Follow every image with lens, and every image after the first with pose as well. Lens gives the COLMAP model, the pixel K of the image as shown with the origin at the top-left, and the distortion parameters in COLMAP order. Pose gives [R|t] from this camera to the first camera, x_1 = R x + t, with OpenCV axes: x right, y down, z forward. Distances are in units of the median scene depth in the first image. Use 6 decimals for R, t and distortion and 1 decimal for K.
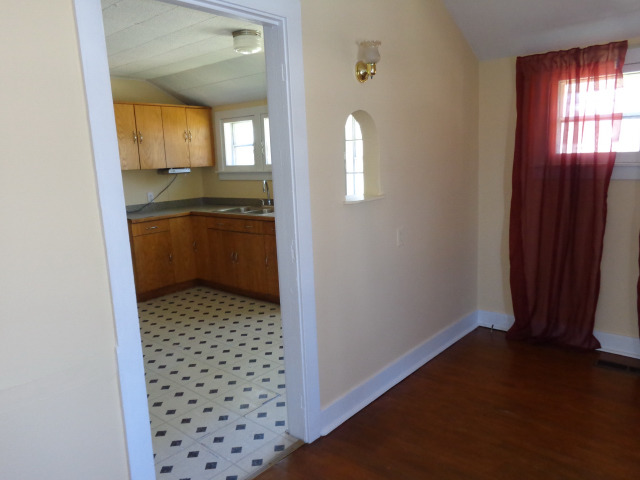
lens RADIAL K [[489.6, 0, 319.4], [0, 489.6, 241.9], [0, 0, 1]] dist [0.019078, 0.001286]
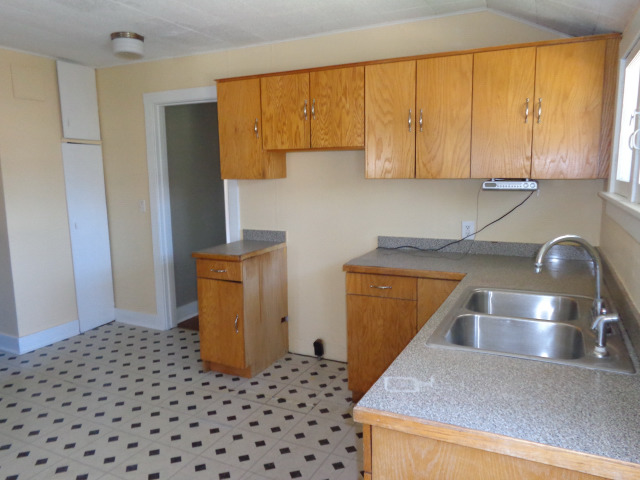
lens RADIAL K [[489.6, 0, 319.0], [0, 489.6, 238.5], [0, 0, 1]] dist [0.019078, 0.001286]
pose [[0.257986, 0.177239, -0.949753, 0.138236], [-0.161655, 0.977090, 0.138429, -0.136399], [0.952529, 0.117819, 0.280727, 0.726953]]
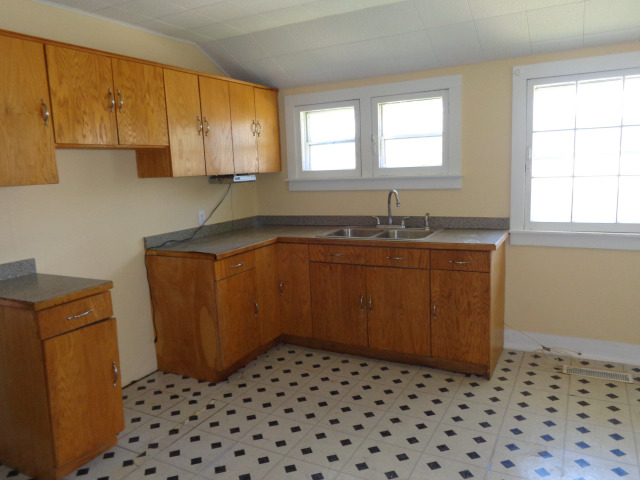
lens RADIAL K [[489.6, 0, 320.8], [0, 489.6, 239.1], [0, 0, 1]] dist [0.019078, 0.001286]
pose [[0.973177, -0.033185, 0.227654, -0.355781], [0.040360, 0.998822, -0.026933, -0.038540], [-0.226492, 0.035399, 0.973370, 0.325177]]
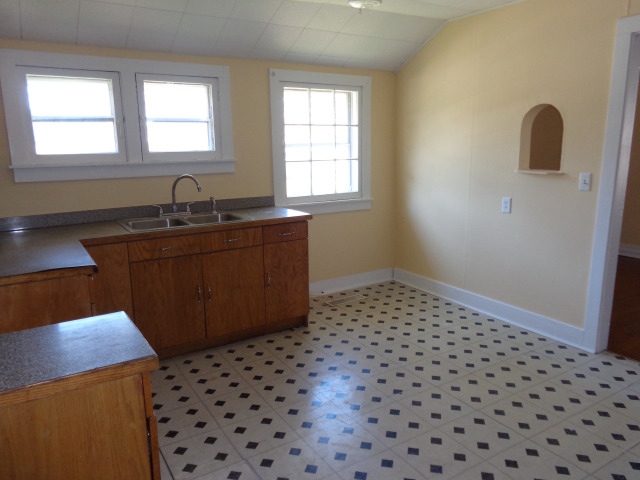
lens RADIAL K [[489.6, 0, 322.2], [0, 489.6, 238.2], [0, 0, 1]] dist [0.019078, 0.001286]
pose [[0.268662, -0.145826, 0.952132, -0.681650], [0.169602, 0.980192, 0.102267, -0.073535], [-0.948186, 0.134008, 0.288073, 0.605599]]
